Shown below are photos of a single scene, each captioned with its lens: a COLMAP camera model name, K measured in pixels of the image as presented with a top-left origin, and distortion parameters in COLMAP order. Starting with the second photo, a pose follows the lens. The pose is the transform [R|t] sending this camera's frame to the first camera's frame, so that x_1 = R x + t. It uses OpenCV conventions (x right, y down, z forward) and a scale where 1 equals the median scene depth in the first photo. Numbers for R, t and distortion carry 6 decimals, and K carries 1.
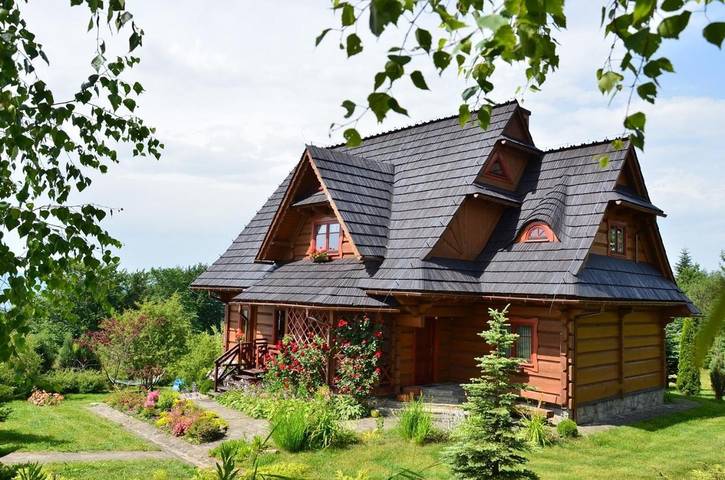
lens RADIAL K [[576.8, 0, 359.3], [0, 576.8, 240.7], [0, 0, 1]] dist [-0.005581, -0.005407]
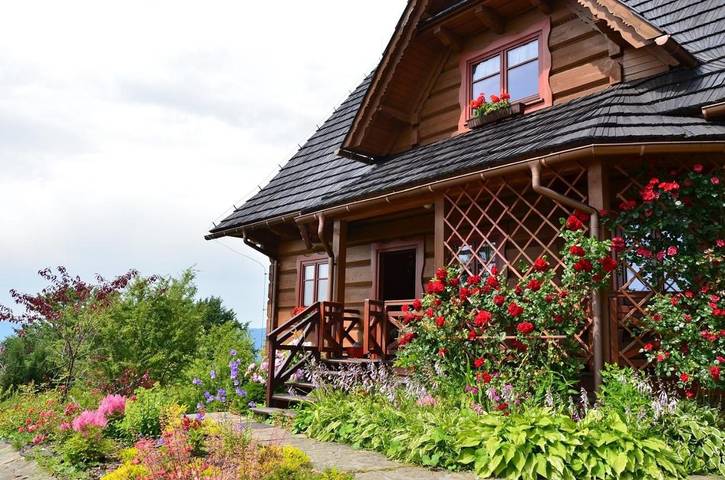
lens RADIAL K [[576.8, 0, 366.6], [0, 576.8, 240.6], [0, 0, 1]] dist [-0.005581, -0.005407]
pose [[0.999977, -0.003179, -0.006004, -0.167766], [0.002686, 0.996750, -0.080509, 0.167049], [0.006241, 0.080491, 0.996736, 0.540906]]
